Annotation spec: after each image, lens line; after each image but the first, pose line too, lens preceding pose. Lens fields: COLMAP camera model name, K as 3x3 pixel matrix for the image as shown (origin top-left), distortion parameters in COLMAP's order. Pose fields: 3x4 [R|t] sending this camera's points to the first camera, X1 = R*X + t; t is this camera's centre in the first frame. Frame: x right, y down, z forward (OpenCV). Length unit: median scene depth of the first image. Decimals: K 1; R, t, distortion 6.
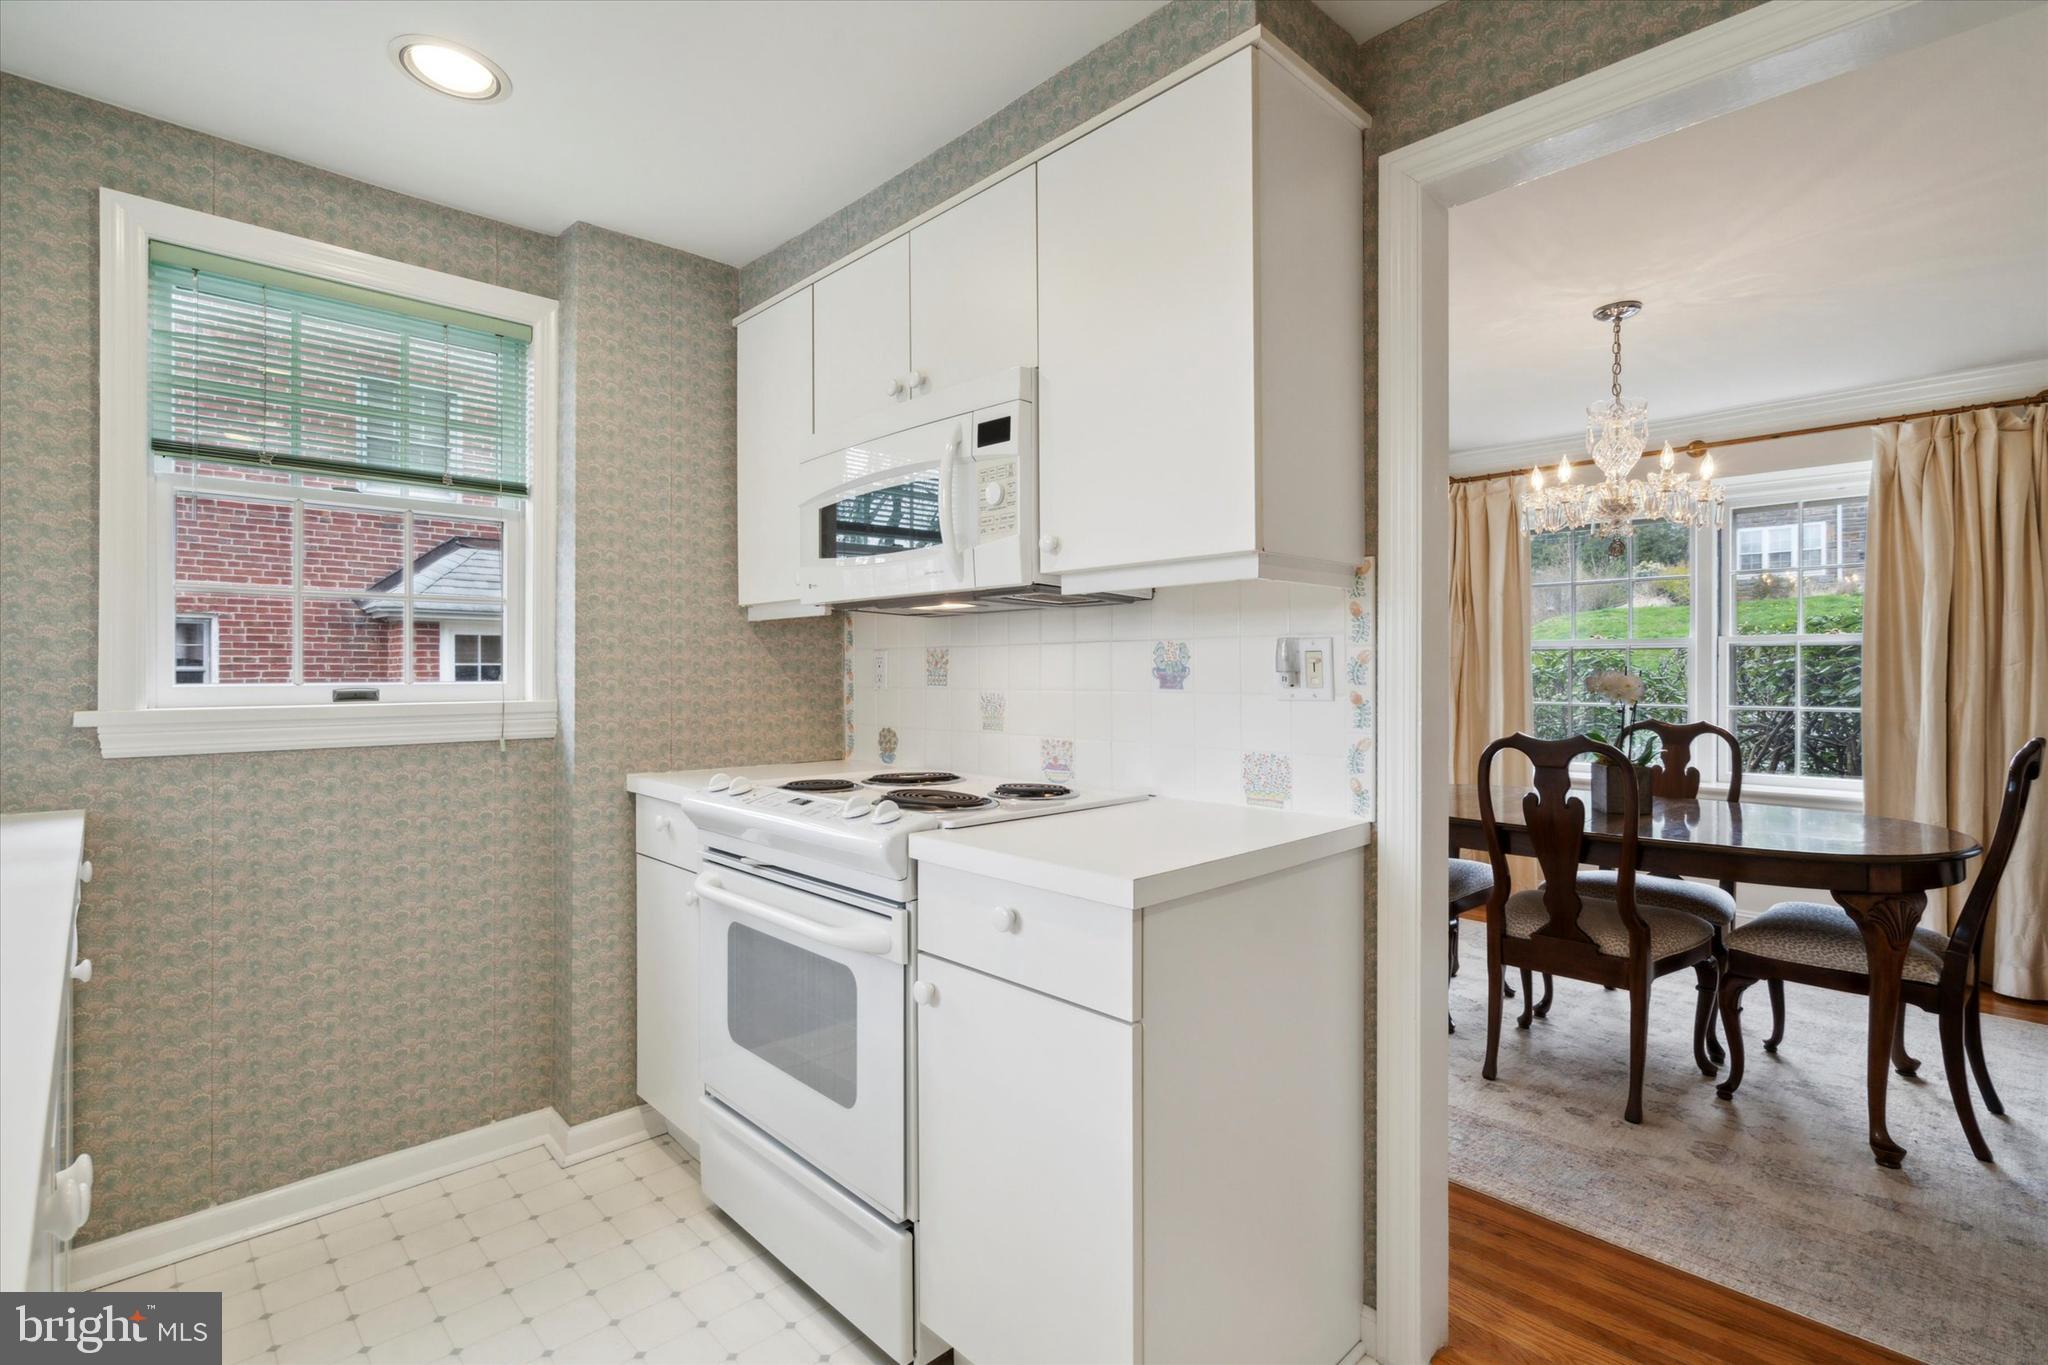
lens RADIAL K [[945.8, 0, 1030.1], [0, 945.8, 668.8], [0, 0, 1]] dist [-0.010020, 0.002622]
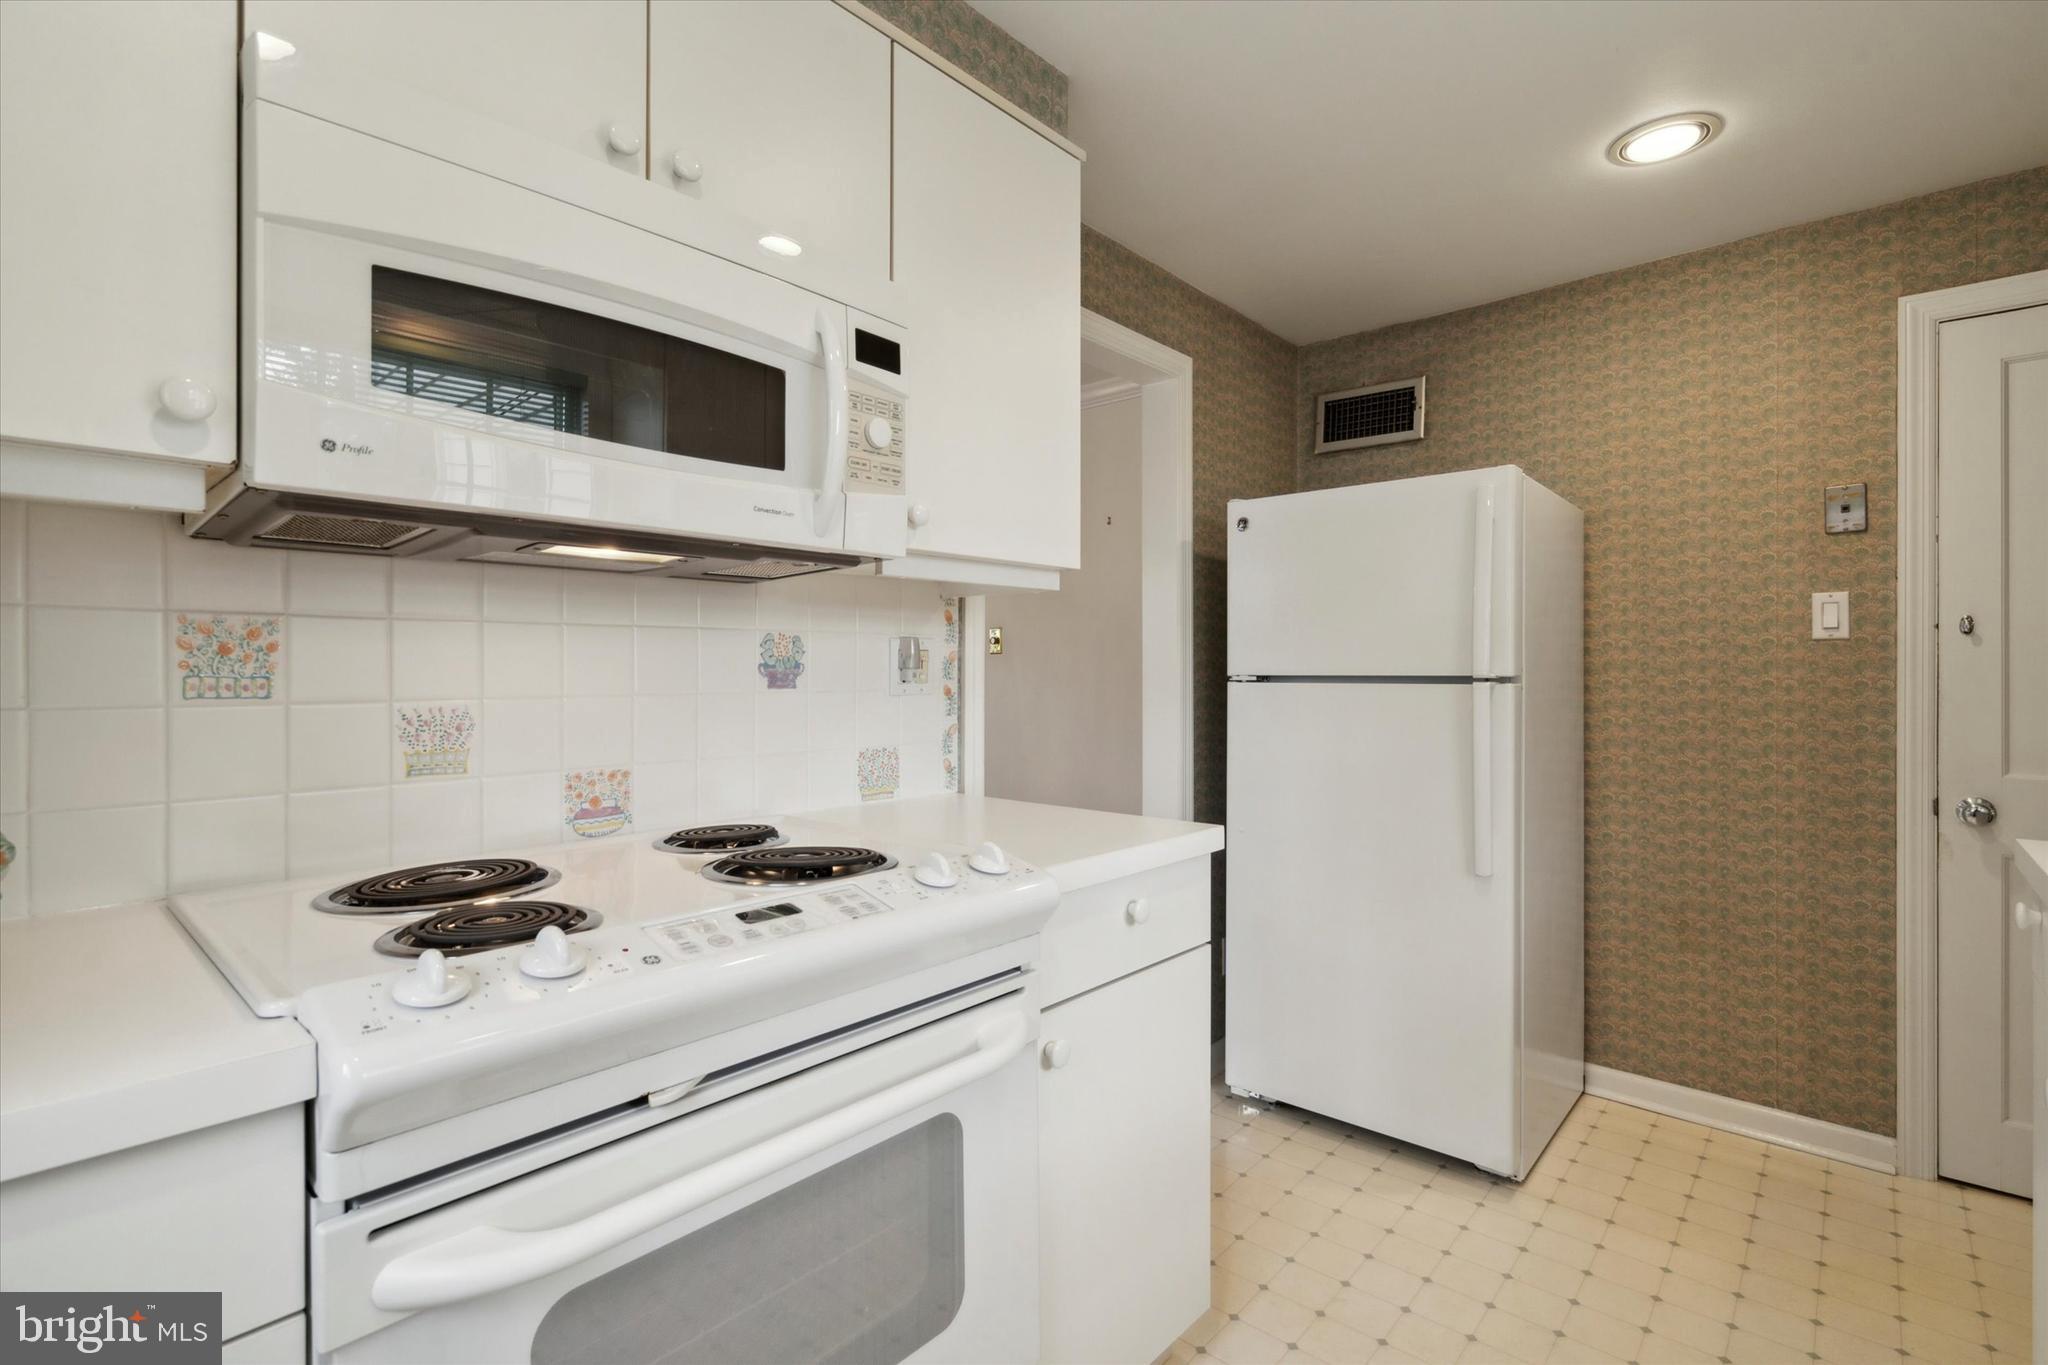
lens RADIAL K [[945.8, 0, 1018.9], [0, 945.8, 668.8], [0, 0, 1]] dist [-0.010020, 0.002622]
pose [[-0.054651, -0.002145, 0.998503, -0.715090], [-0.004847, 0.999986, 0.001883, 0.000845], [-0.998494, -0.004737, -0.054661, 0.825625]]
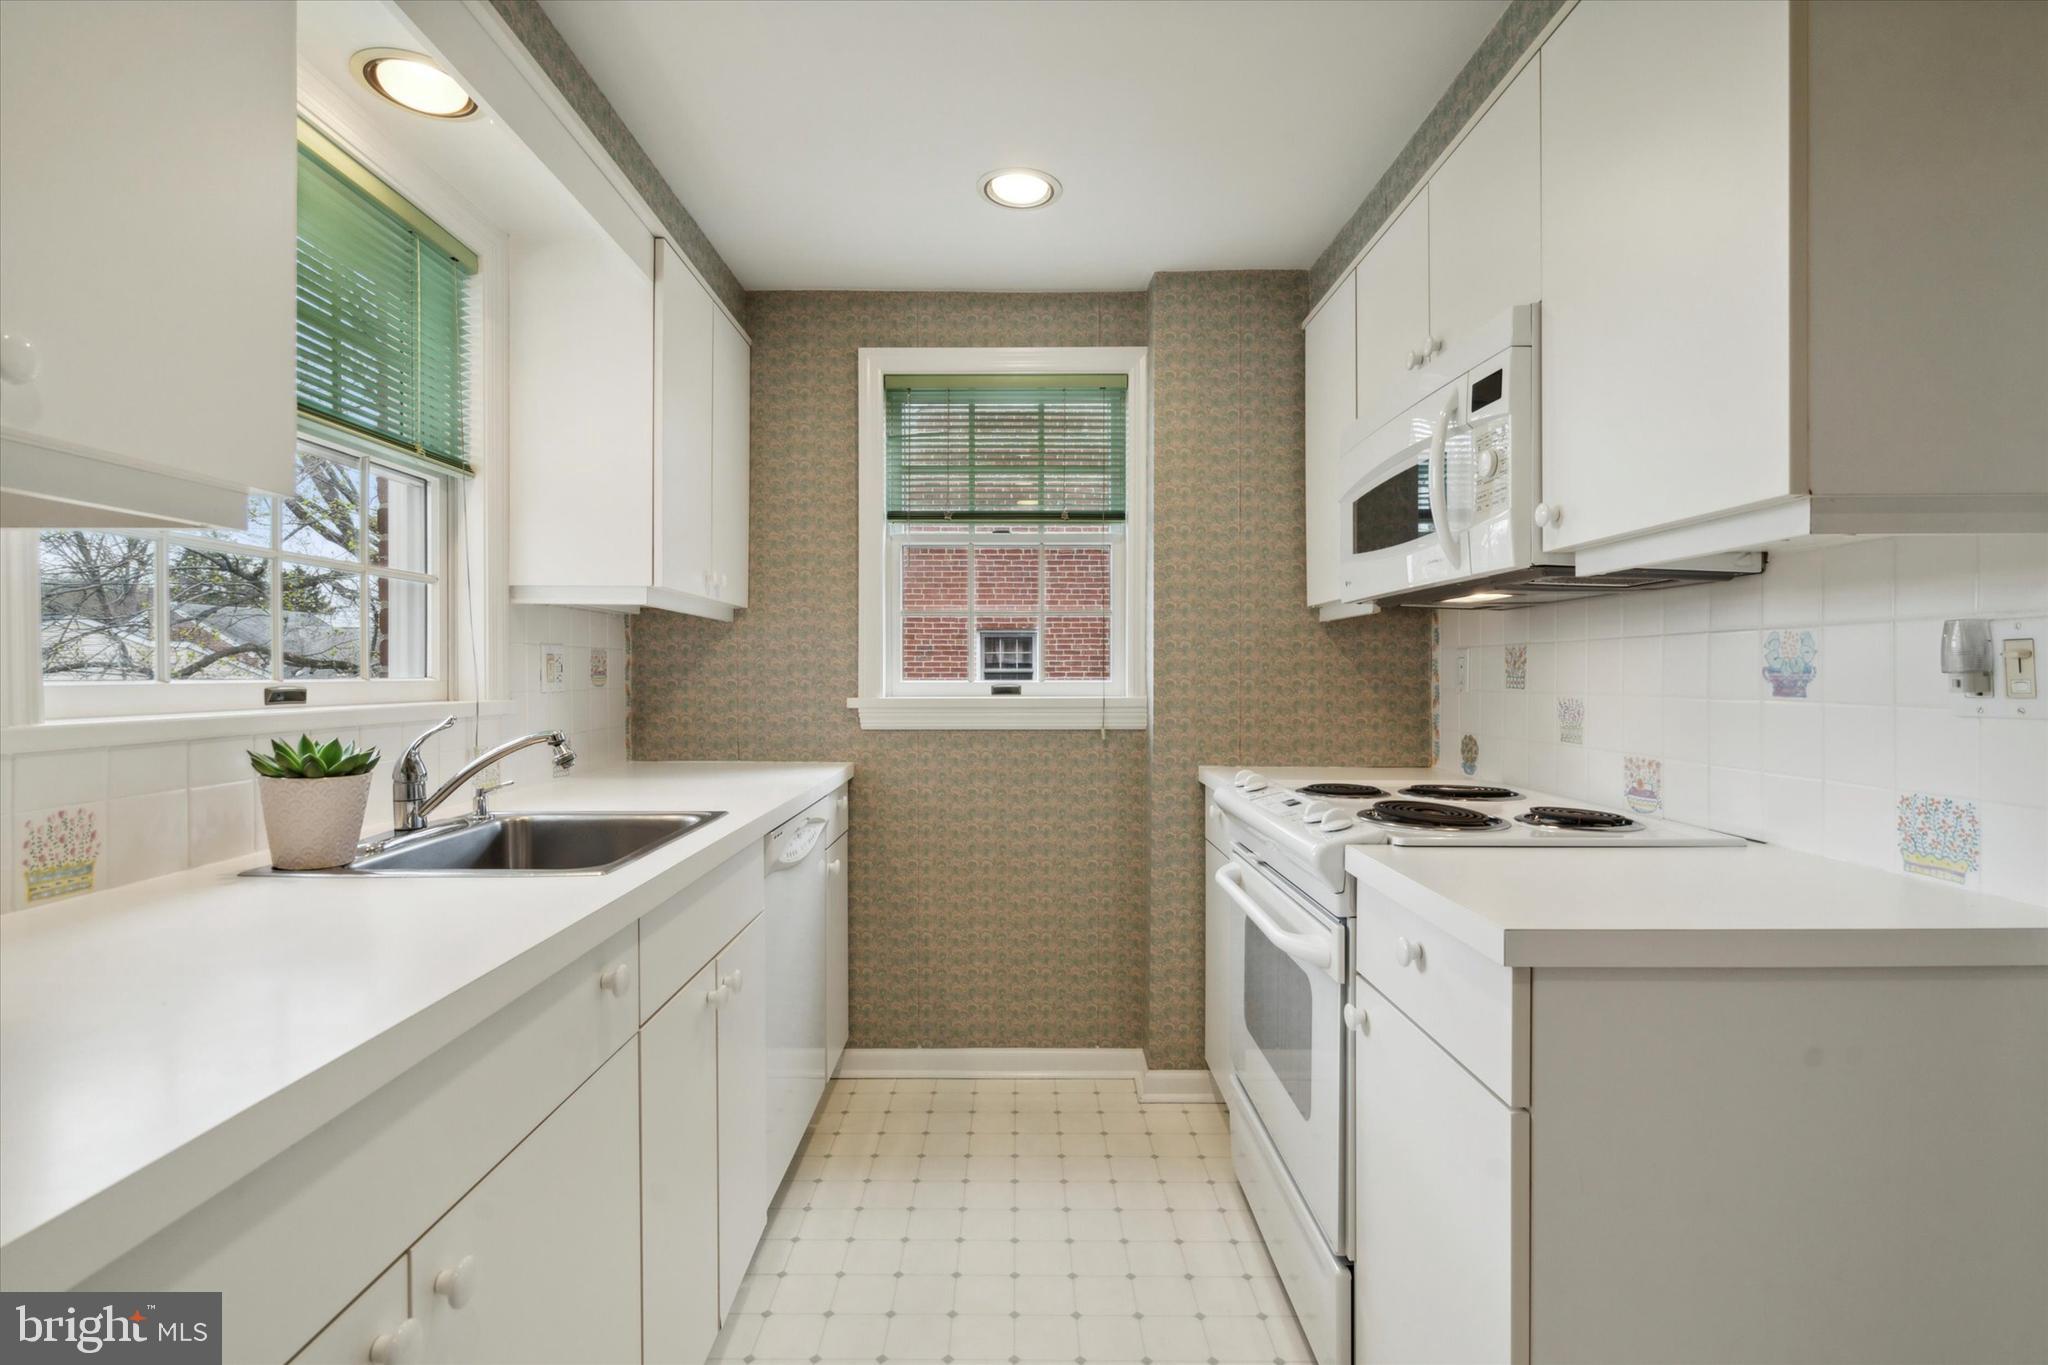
lens RADIAL K [[945.8, 0, 1020.1], [0, 945.8, 682.4], [0, 0, 1]] dist [-0.010020, 0.002622]
pose [[0.717976, 0.008276, -0.696019, 0.224691], [0.000571, 0.999922, 0.012478, 0.001389], [0.696068, -0.009356, 0.717915, 0.083248]]
